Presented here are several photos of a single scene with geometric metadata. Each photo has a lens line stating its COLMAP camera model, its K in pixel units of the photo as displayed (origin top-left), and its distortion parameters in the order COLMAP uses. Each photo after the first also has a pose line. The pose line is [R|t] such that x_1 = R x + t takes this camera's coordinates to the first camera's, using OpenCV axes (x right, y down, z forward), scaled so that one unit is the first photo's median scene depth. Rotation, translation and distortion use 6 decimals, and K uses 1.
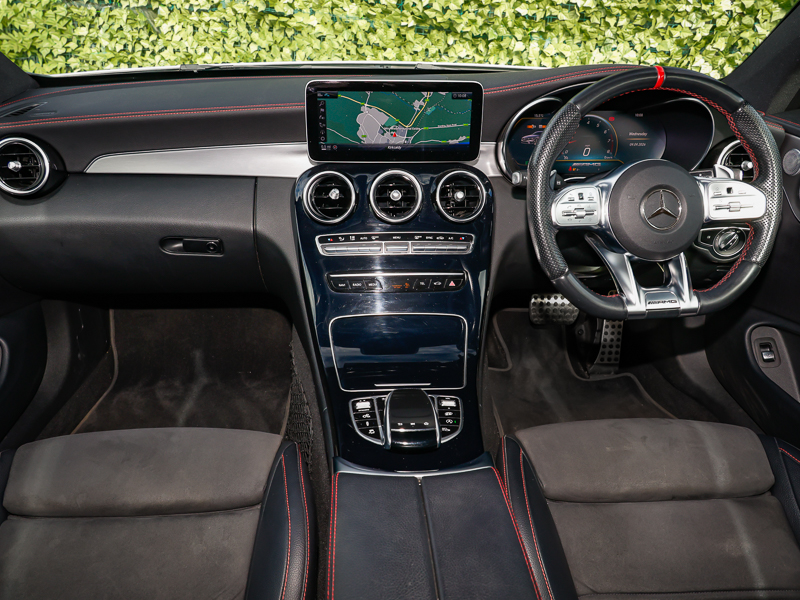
lens RADIAL K [[630.4, 0, 401.4], [0, 630.4, 298.3], [0, 0, 1]] dist [0.020241, -0.010025]
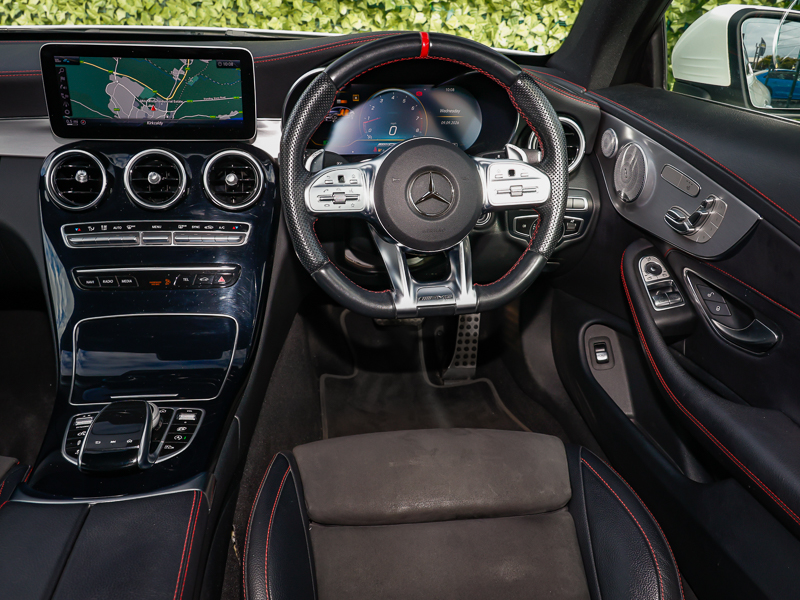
lens RADIAL K [[695.4, 0, 396.6], [0, 695.4, 301.3], [0, 0, 1]] dist [0.004847, 0.031355]
pose [[0.998416, -0.008678, 0.055588, 0.268920], [0.008442, 0.999954, 0.004477, 0.004814], [-0.055624, -0.004001, 0.998444, 0.023271]]
